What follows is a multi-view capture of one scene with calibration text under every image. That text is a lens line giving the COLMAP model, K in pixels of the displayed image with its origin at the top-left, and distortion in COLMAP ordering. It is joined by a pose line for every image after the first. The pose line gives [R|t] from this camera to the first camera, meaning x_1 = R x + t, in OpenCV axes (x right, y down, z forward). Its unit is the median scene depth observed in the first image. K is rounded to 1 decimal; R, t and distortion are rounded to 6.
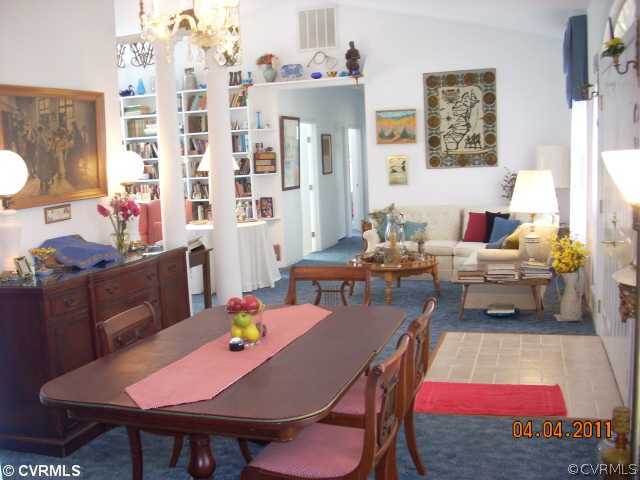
lens RADIAL K [[745.7, 0, 320.0], [0, 745.7, 240.0], [0, 0, 1]] dist [-0.017163, -0.023997]
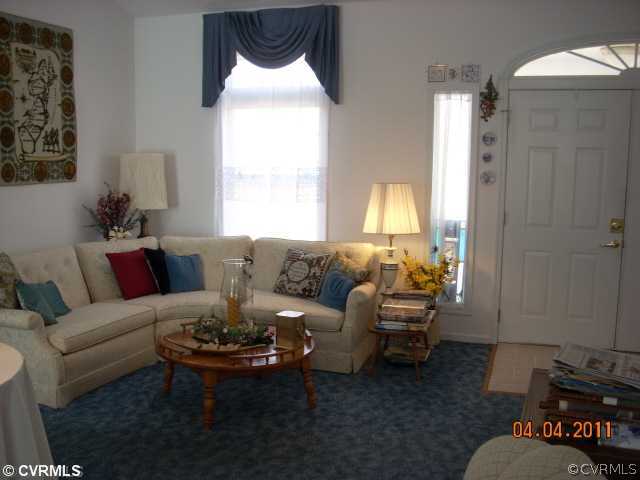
lens RADIAL K [[745.7, 0, 320.0], [0, 745.7, 240.0], [0, 0, 1]] dist [-0.017163, -0.023997]
pose [[0.039582, -0.073067, 0.996541, -0.402929], [0.106528, 0.991947, 0.068499, -0.069745], [-0.993522, 0.103448, 0.047047, 0.760183]]
